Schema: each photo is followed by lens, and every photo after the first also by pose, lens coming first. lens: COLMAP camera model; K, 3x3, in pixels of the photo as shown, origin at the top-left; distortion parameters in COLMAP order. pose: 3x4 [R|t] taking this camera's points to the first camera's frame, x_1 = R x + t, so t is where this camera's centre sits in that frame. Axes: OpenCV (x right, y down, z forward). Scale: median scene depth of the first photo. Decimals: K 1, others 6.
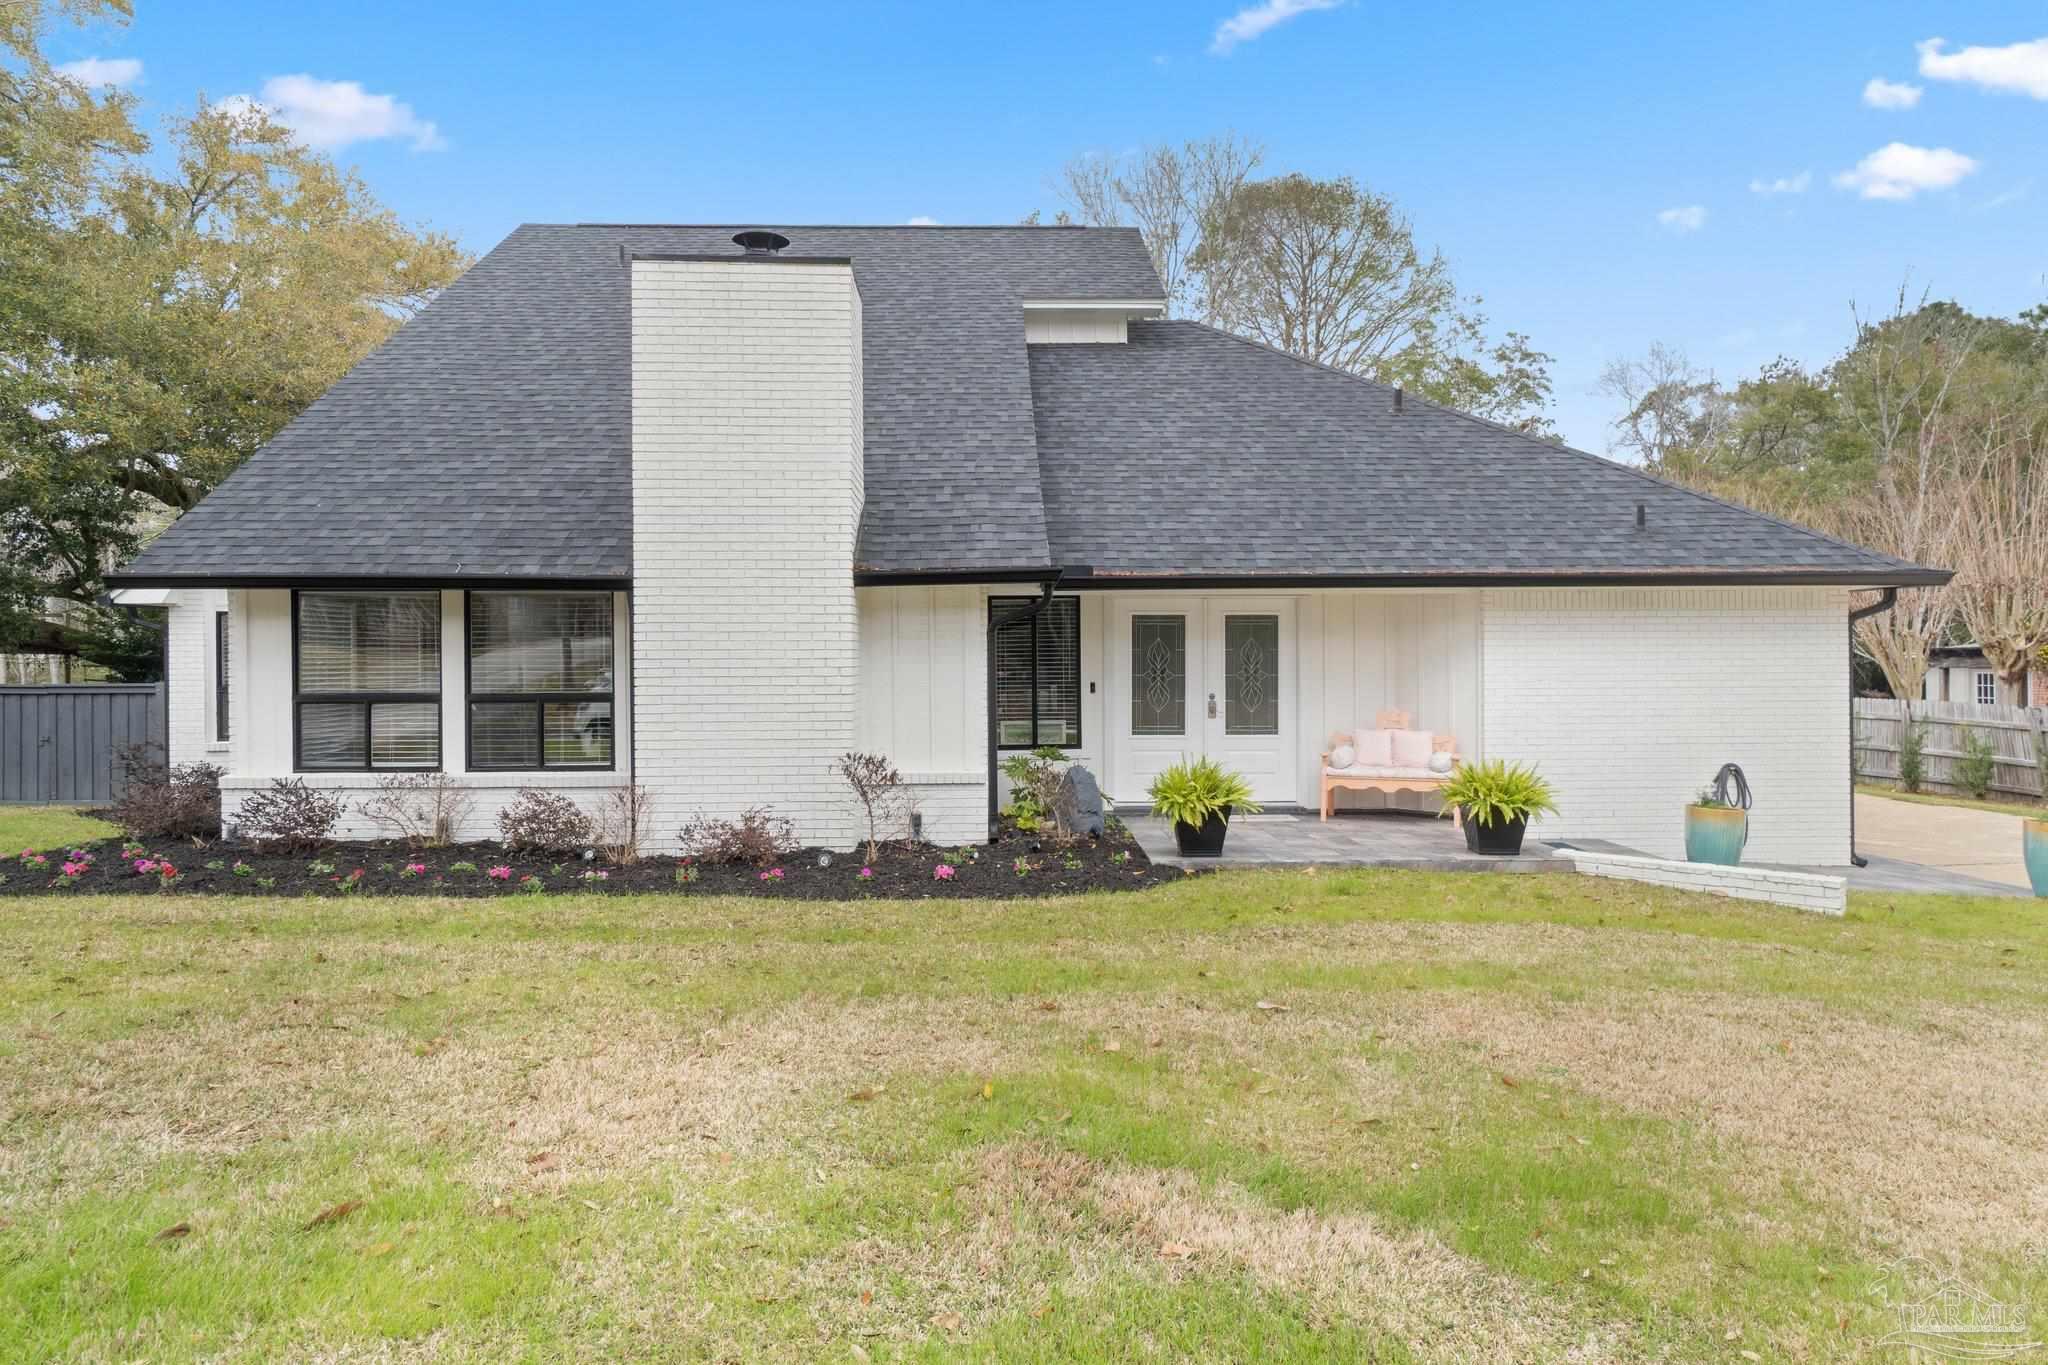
lens RADIAL K [[1226.9, 0, 1021.1], [0, 1226.9, 640.4], [0, 0, 1]] dist [-0.004438, -0.000871]
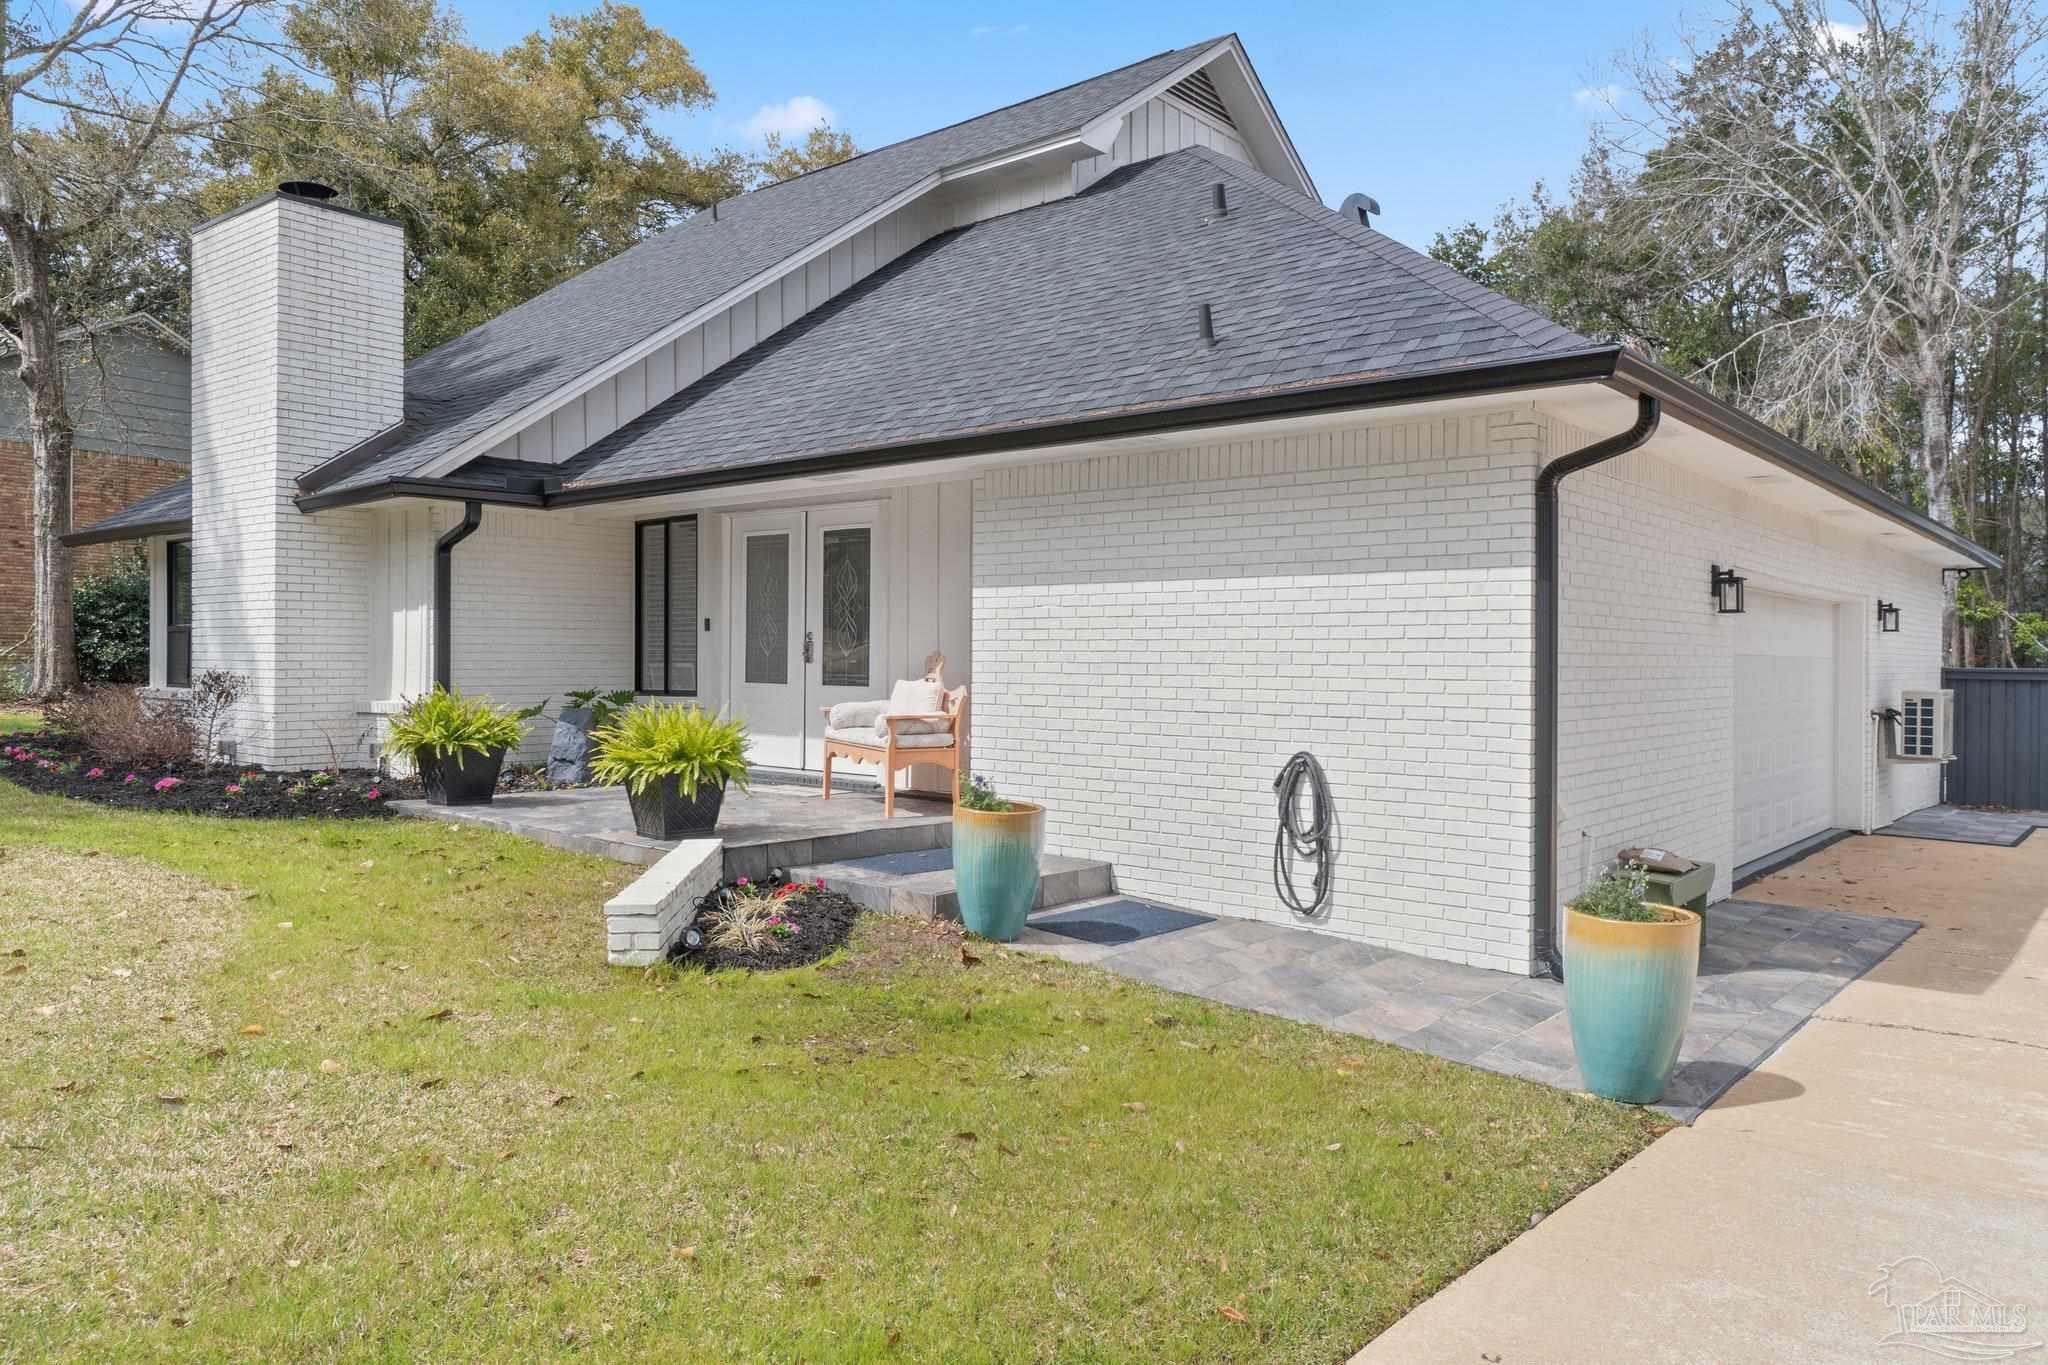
lens RADIAL K [[1366.0, 0, 1018.8], [0, 1366.0, 675.3], [0, 0, 1]] dist [-0.002026, -0.000244]
pose [[0.732395, 0.023172, -0.680485, 0.873951], [-0.024755, 0.999666, 0.007398, 0.062360], [0.680429, 0.011427, 0.732725, 0.467748]]
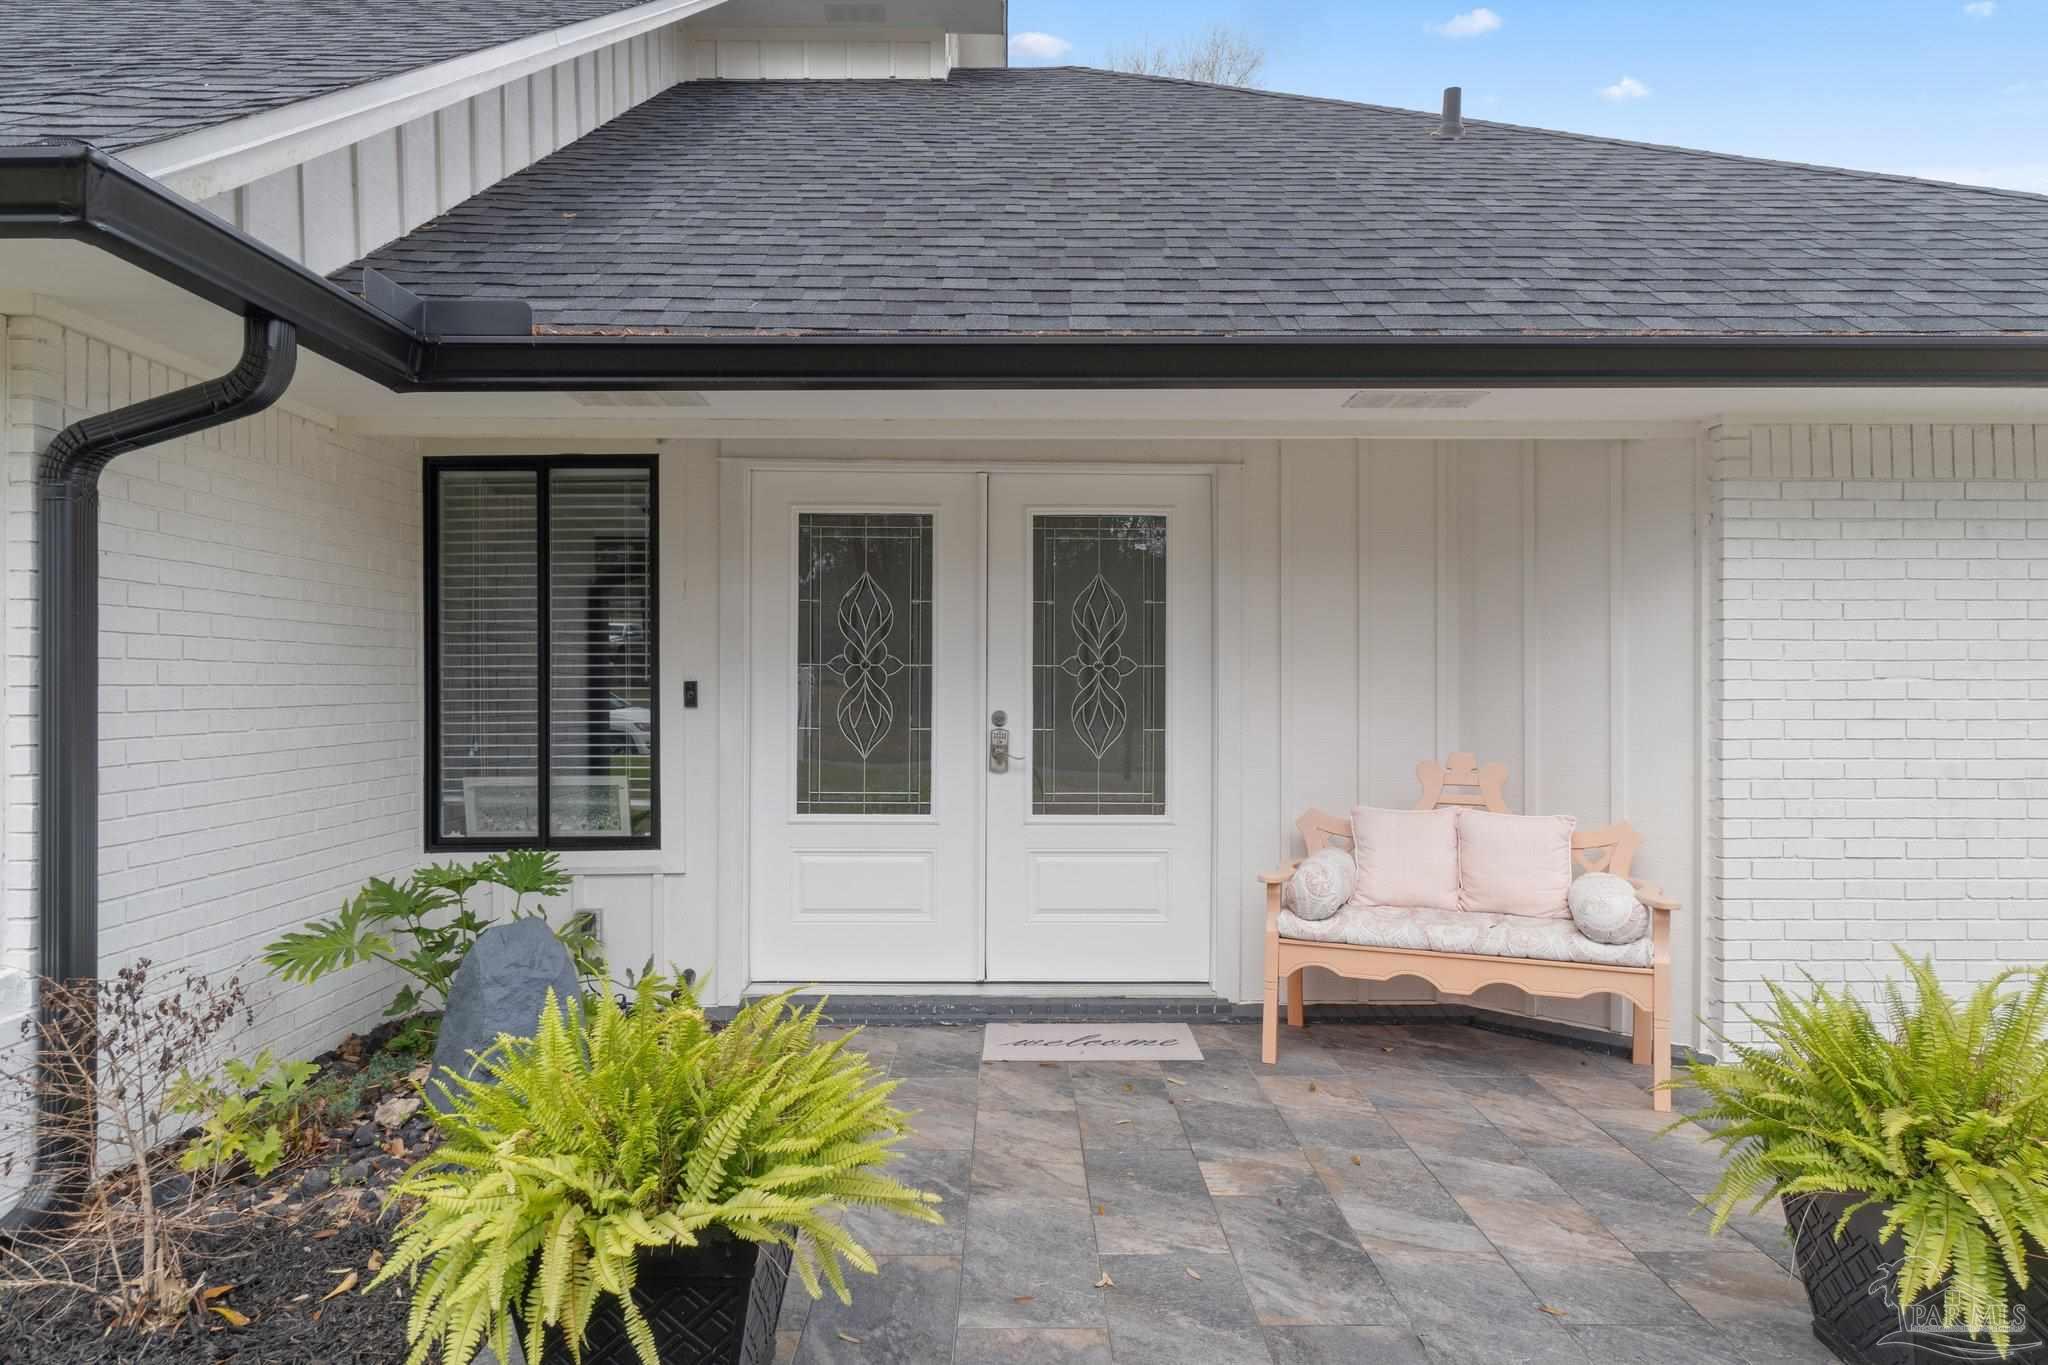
lens RADIAL K [[1133.2, 0, 1026.2], [0, 1133.2, 677.2], [0, 0, 1]] dist [0.017661, 0.000951]
pose [[0.999685, 0.007305, -0.024012, 0.179135], [-0.007638, 0.999875, -0.013832, 0.038266], [0.023908, 0.014011, 0.999616, 0.650585]]
